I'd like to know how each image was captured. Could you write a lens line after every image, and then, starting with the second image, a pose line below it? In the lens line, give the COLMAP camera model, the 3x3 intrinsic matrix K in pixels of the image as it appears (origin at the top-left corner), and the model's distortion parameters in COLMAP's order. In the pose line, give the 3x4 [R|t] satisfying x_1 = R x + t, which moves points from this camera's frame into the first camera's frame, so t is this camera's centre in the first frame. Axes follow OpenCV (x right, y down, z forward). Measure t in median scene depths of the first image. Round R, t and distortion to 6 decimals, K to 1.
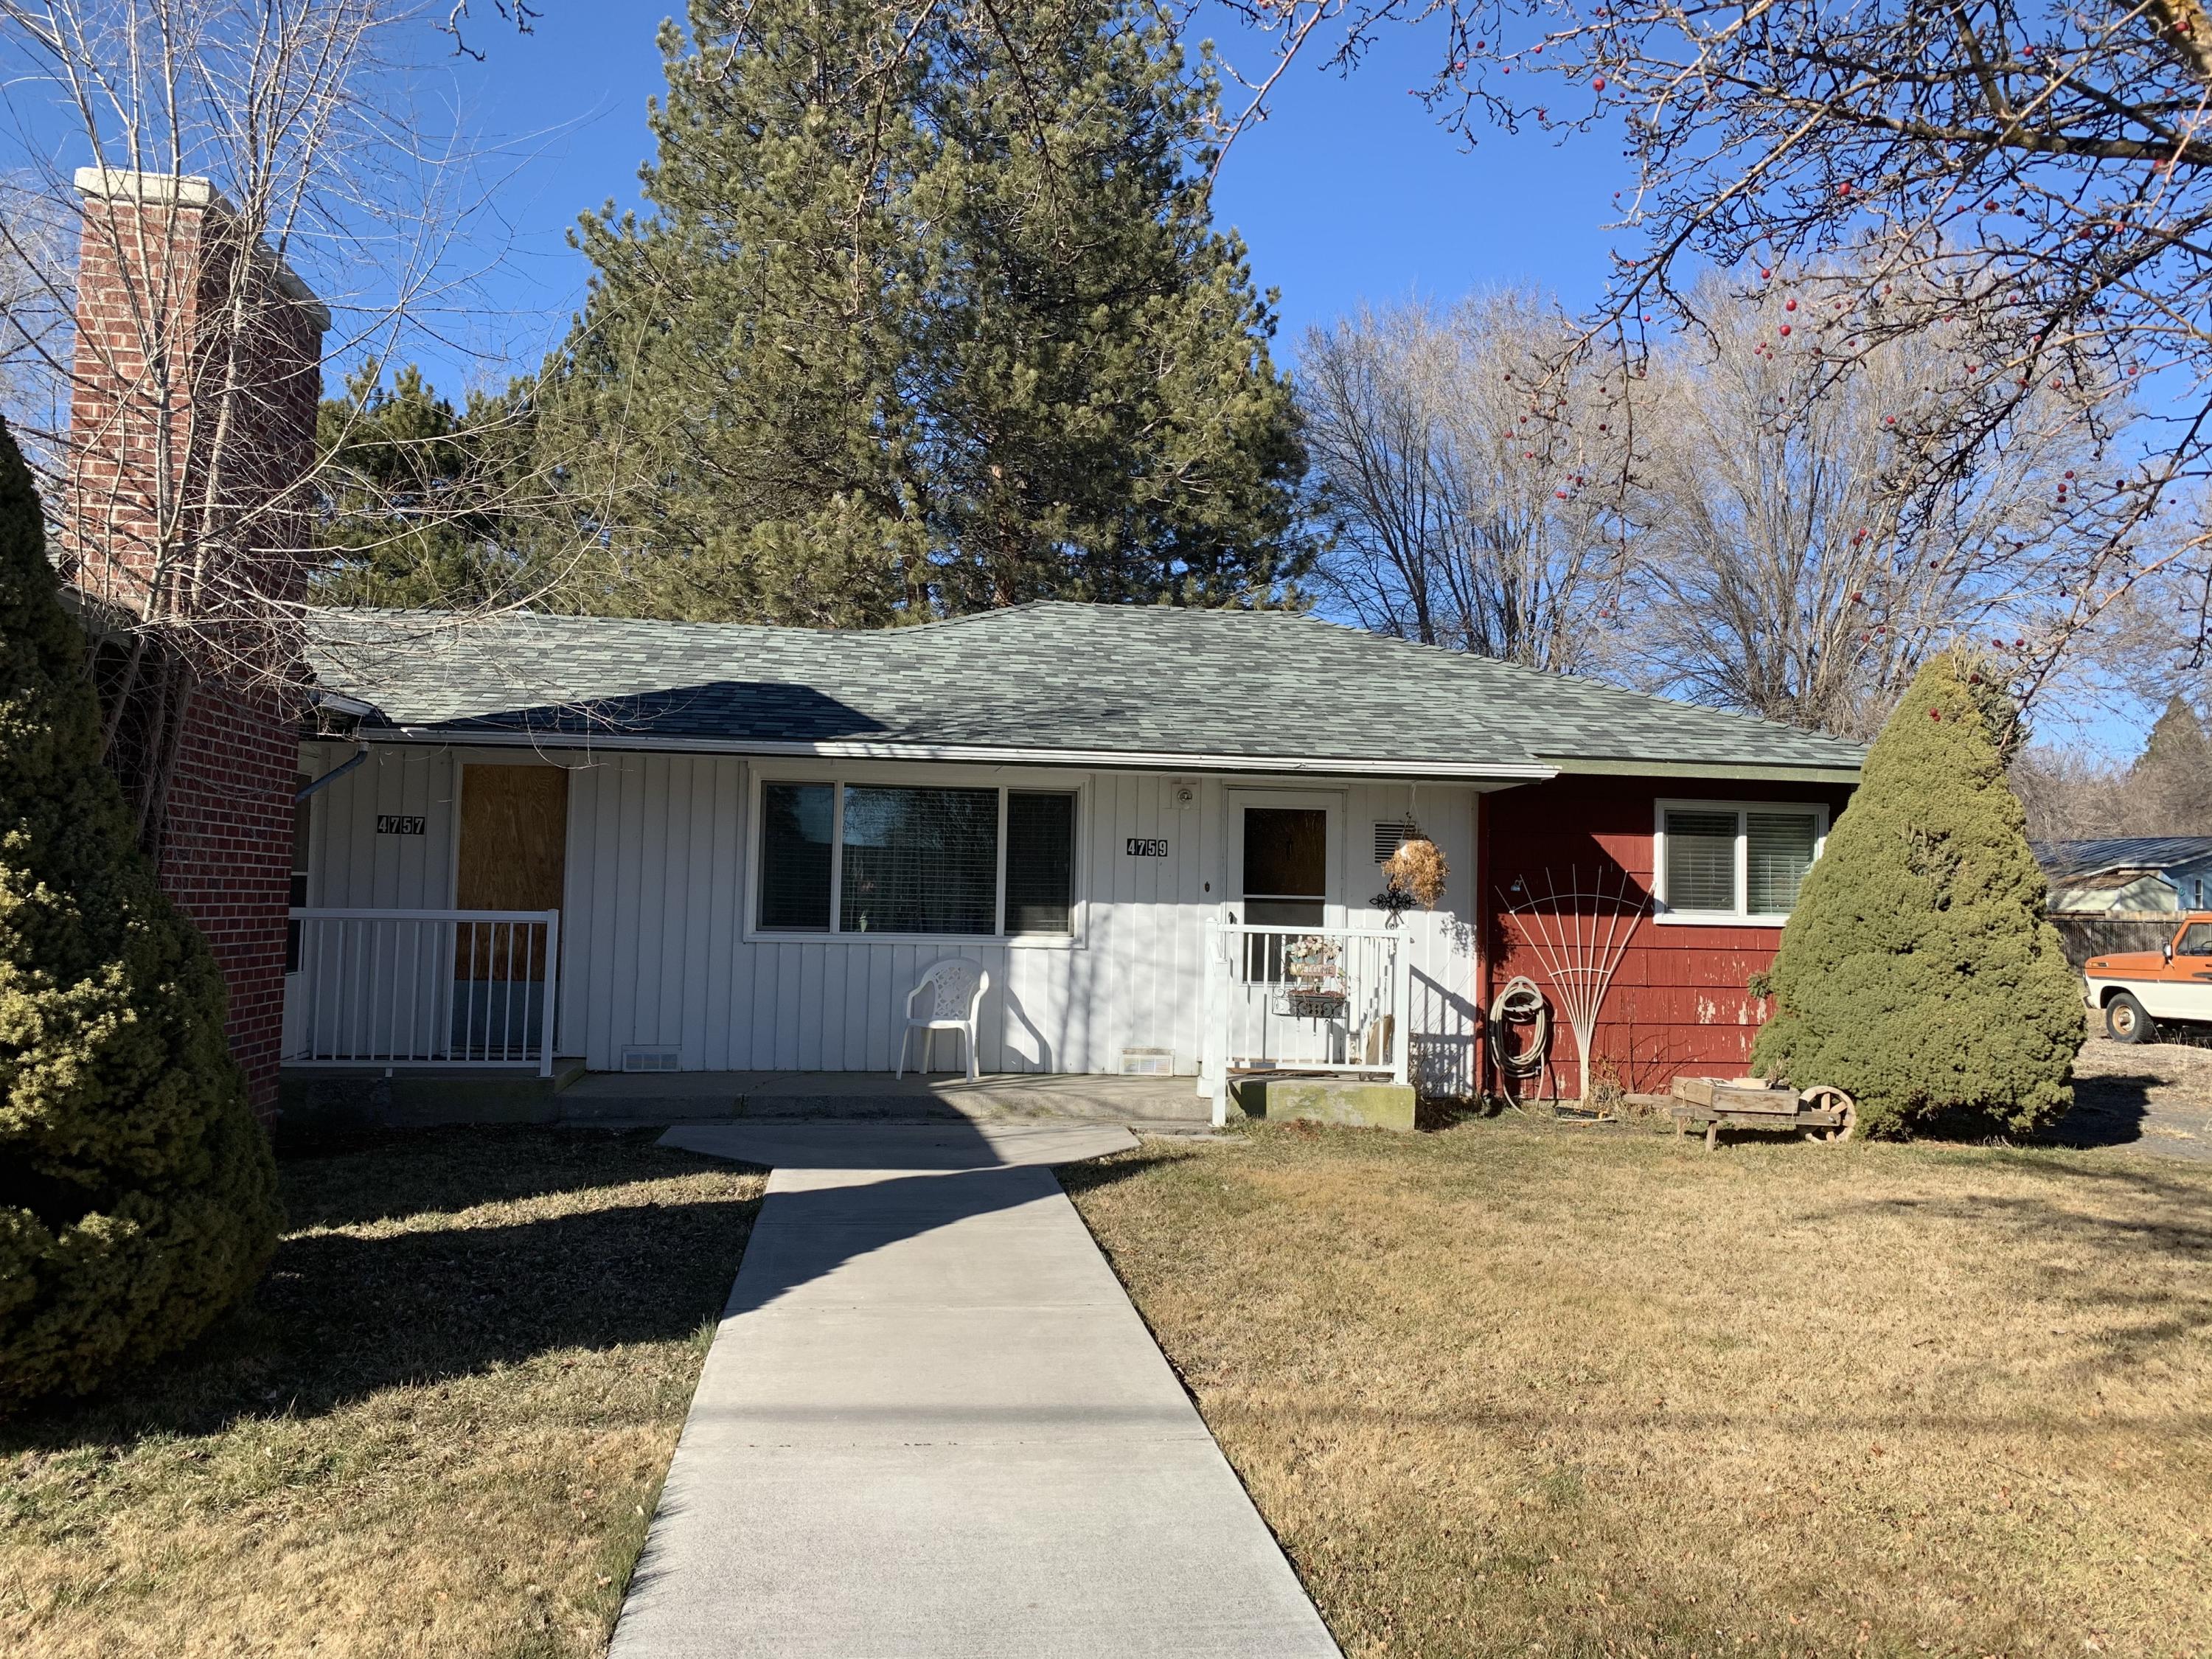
lens RADIAL K [[1699.5, 0, 1113.7], [0, 1699.5, 833.0], [0, 0, 1]] dist [0.058429, -0.087952]
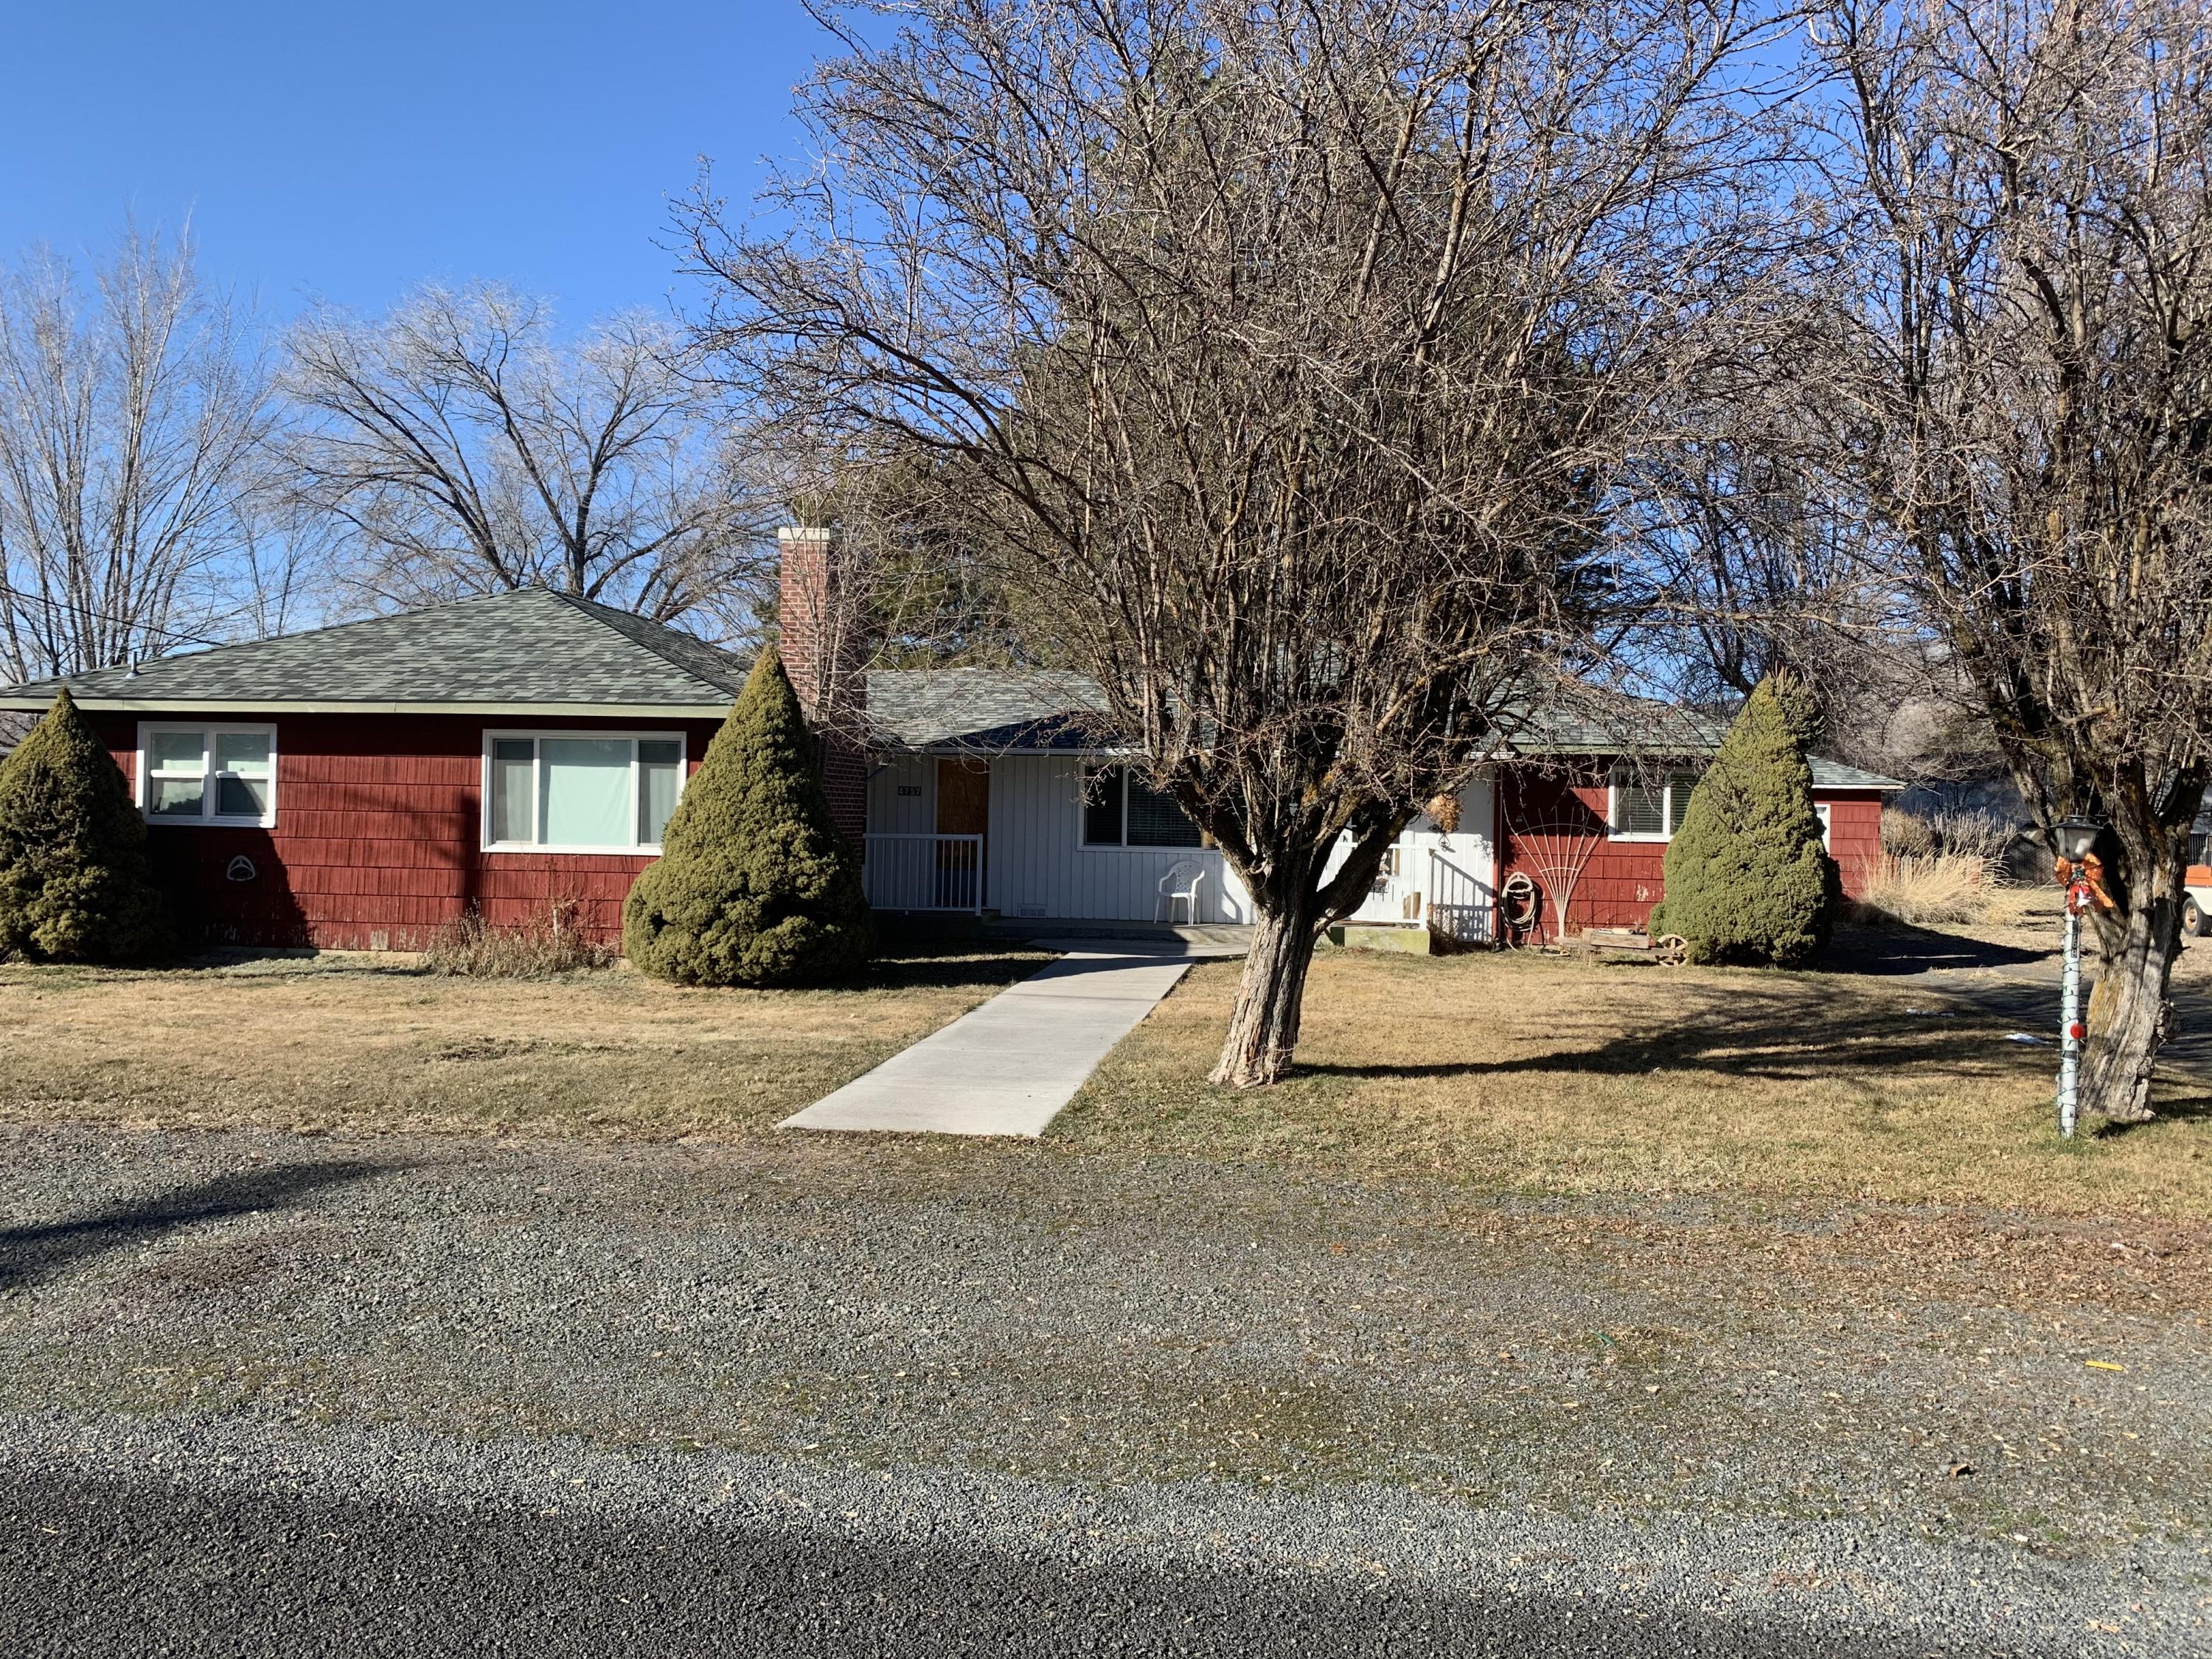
lens RADIAL K [[1668.2, 0, 1106.0], [0, 1668.2, 829.5], [0, 0, 1]] dist [0.055265, -0.074703]
pose [[0.961541, -0.001108, -0.274661, 0.300673], [0.013959, 0.998897, 0.044839, -0.039060], [0.274308, -0.046948, 0.960495, -0.718354]]
